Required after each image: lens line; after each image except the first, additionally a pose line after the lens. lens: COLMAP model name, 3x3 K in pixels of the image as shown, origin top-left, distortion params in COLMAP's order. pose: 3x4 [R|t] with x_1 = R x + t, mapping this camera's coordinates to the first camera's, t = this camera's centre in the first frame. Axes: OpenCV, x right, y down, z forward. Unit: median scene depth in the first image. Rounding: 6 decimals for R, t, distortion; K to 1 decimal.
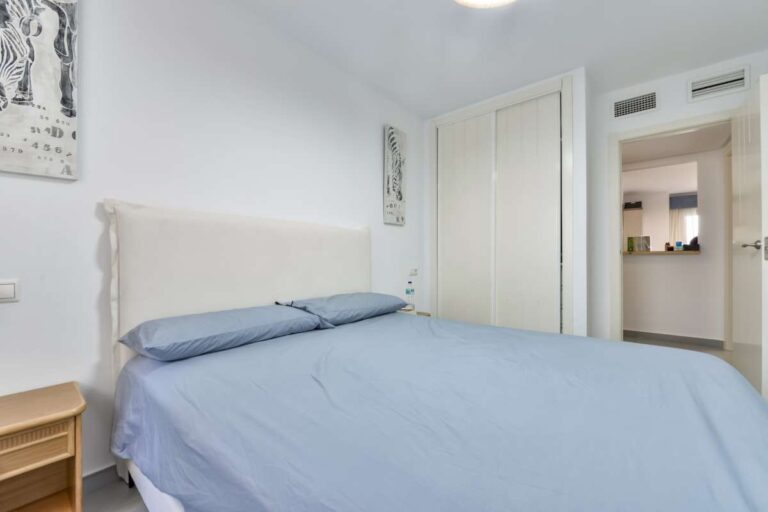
lens RADIAL K [[310.6, 0, 388.5], [0, 310.6, 257.3], [0, 0, 1]] dist [0.000282, -0.000063]
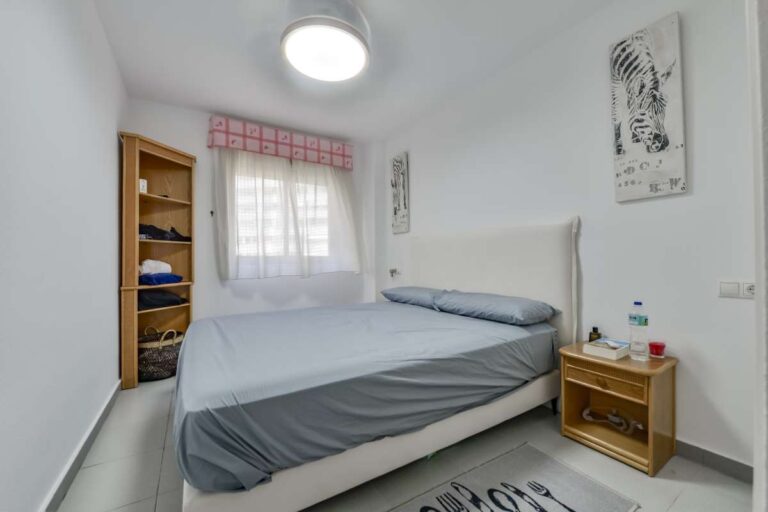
lens RADIAL K [[310.6, 0, 388.5], [0, 310.6, 257.3], [0, 0, 1]] dist [0.000282, -0.000063]
pose [[-0.315884, -0.004105, -0.948789, 0.716544], [0.011764, 0.999897, -0.008243, -0.000098], [0.948725, -0.013765, -0.315803, 0.746898]]
